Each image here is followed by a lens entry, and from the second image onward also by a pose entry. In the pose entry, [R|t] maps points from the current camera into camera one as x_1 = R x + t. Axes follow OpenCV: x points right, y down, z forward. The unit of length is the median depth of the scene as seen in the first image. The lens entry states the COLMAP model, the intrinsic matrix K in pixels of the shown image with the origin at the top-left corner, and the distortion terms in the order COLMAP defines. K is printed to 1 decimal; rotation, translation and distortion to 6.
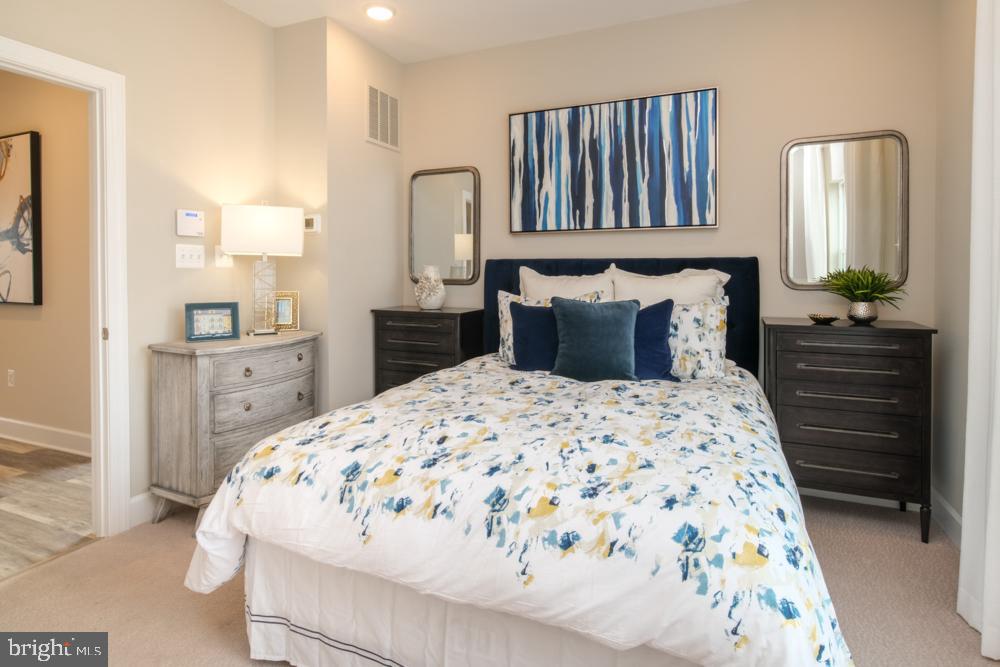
lens RADIAL K [[540.0, 0, 496.8], [0, 540.0, 287.7], [0, 0, 1]] dist [-0.000364, 0.000254]
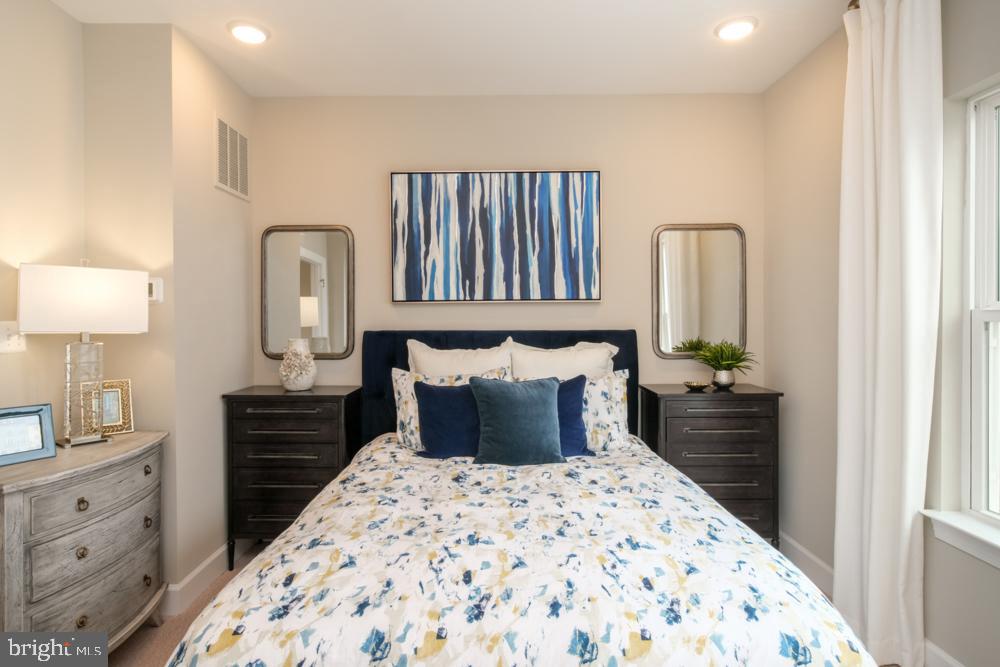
lens RADIAL K [[539.0, 0, 500.0], [0, 539.0, 333.5], [0, 0, 1]] dist [-0.000042, -0.000595]
pose [[0.917315, -0.011796, 0.397988, -0.190538], [0.015546, 0.999860, -0.006195, -0.044481], [-0.397859, 0.011870, 0.917370, 0.104326]]
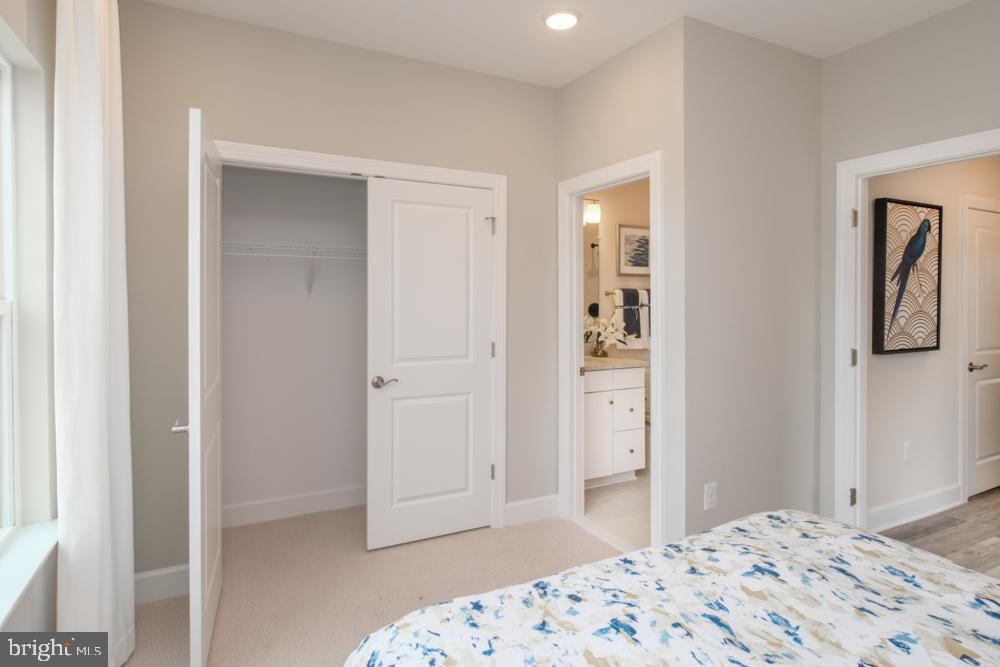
lens RADIAL K [[540.0, 0, 496.8], [0, 540.0, 287.7], [0, 0, 1]] dist [-0.000364, 0.000254]
pose [[-0.633959, -0.009782, -0.773305, 0.425439], [-0.024727, 0.999665, 0.007626, -0.082345], [0.772971, 0.023956, -0.633988, 0.646824]]
